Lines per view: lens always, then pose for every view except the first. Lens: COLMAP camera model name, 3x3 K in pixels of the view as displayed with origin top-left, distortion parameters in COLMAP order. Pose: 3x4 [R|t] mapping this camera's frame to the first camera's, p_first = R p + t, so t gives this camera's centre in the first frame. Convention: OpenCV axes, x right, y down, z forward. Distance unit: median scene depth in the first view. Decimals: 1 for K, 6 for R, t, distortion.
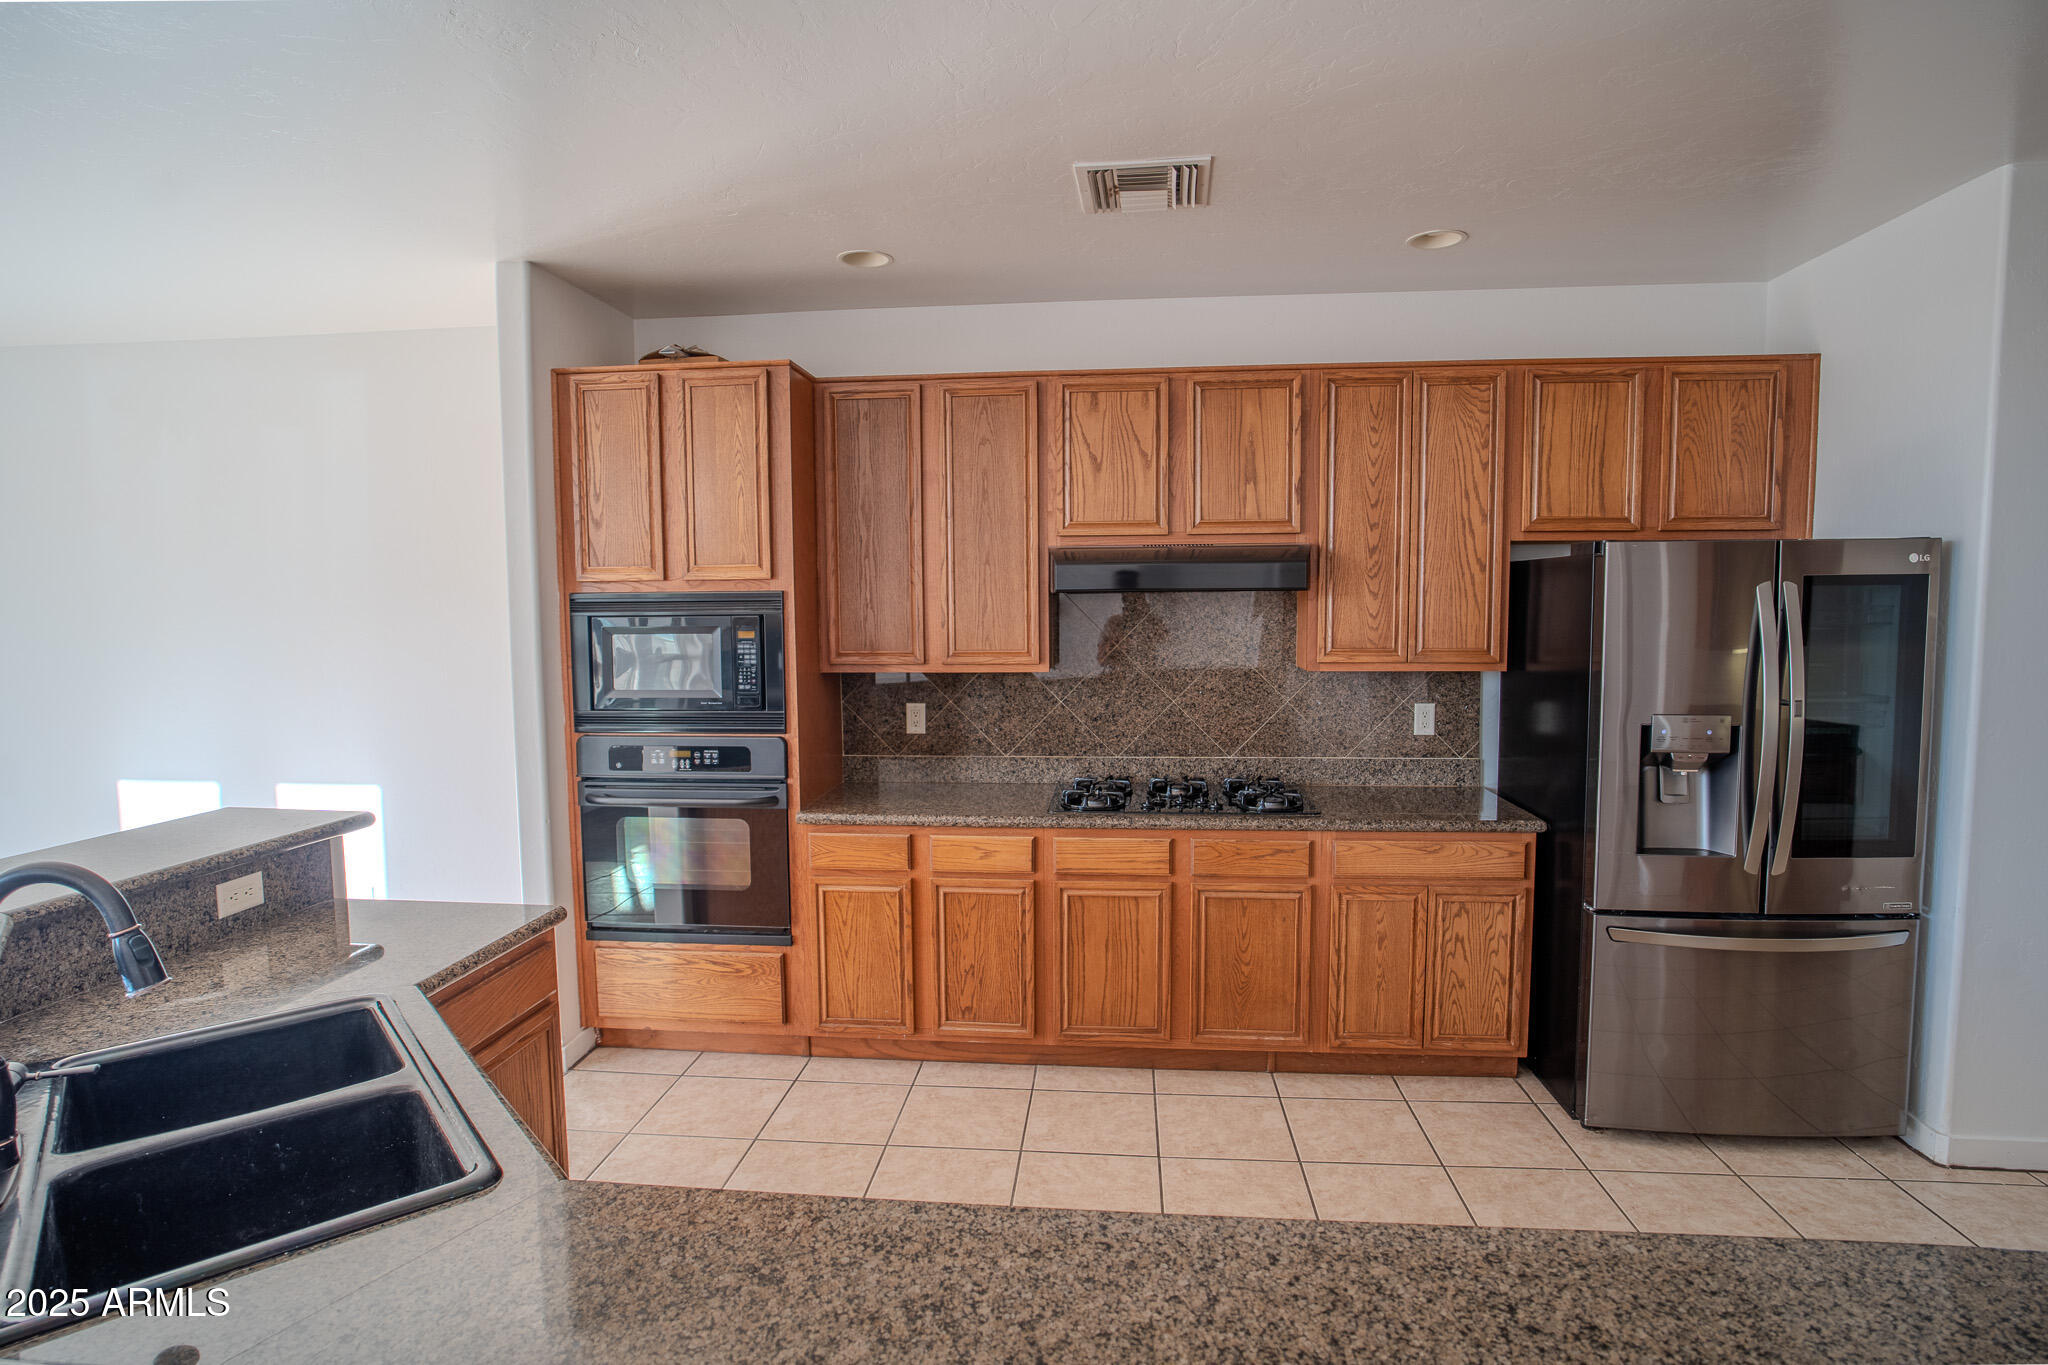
lens RADIAL K [[1062.6, 0, 1024.0], [0, 1062.6, 682.5], [0, 0, 1]] dist [-0.058616, 0.030074]
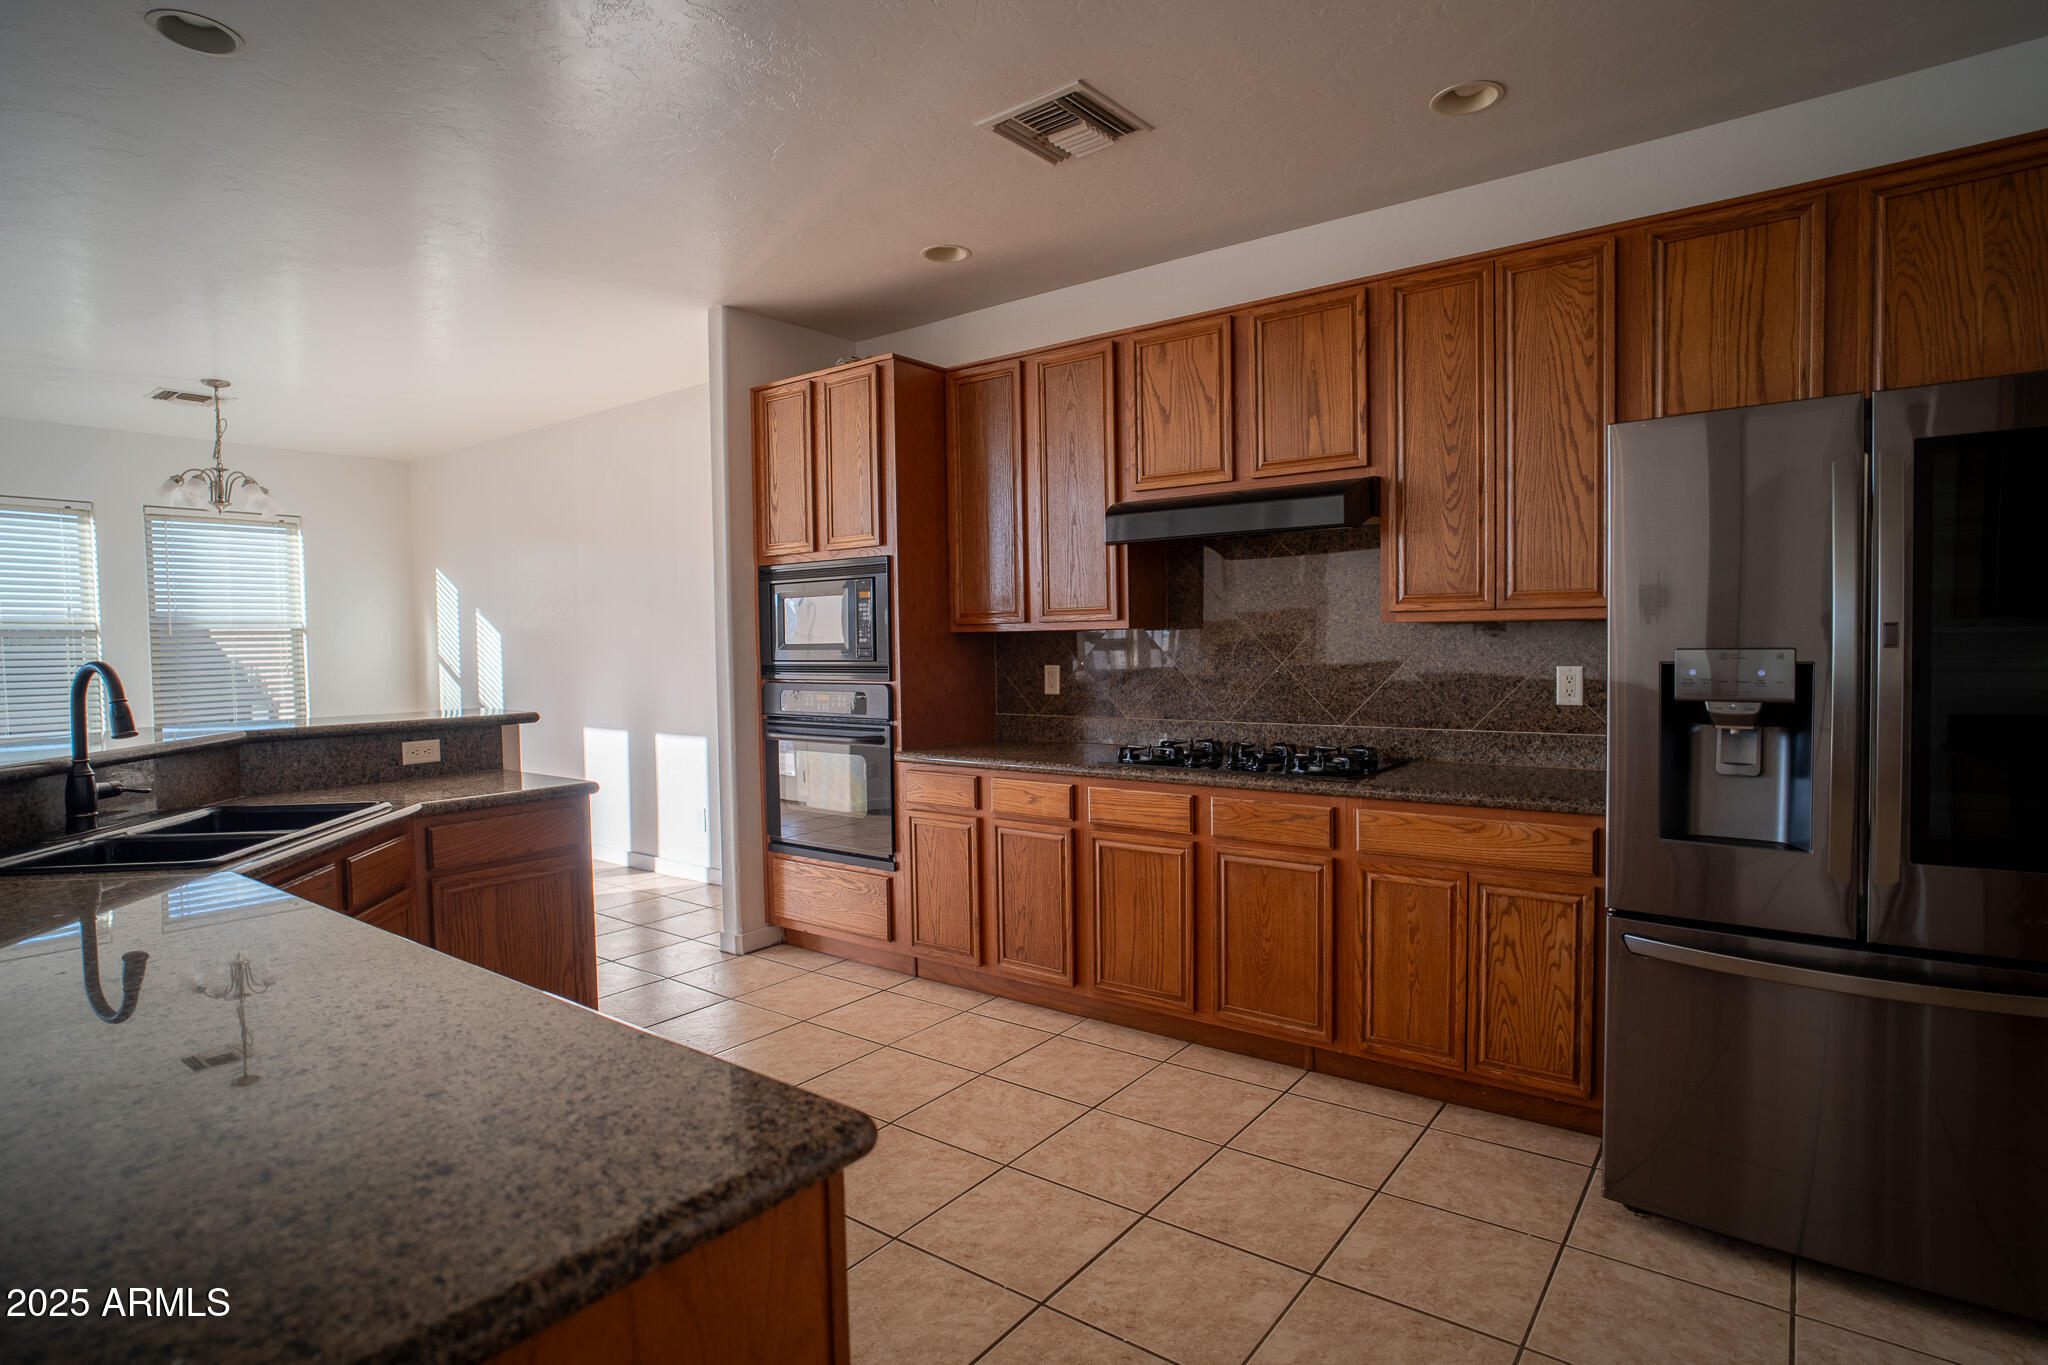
lens RADIAL K [[1062.6, 0, 1024.0], [0, 1062.6, 682.5], [0, 0, 1]] dist [-0.058616, 0.030074]
pose [[0.852498, 0.015152, -0.522510, 0.492660], [-0.031572, 0.999247, -0.022534, 0.071004], [0.521776, 0.035707, 0.852335, 0.105761]]
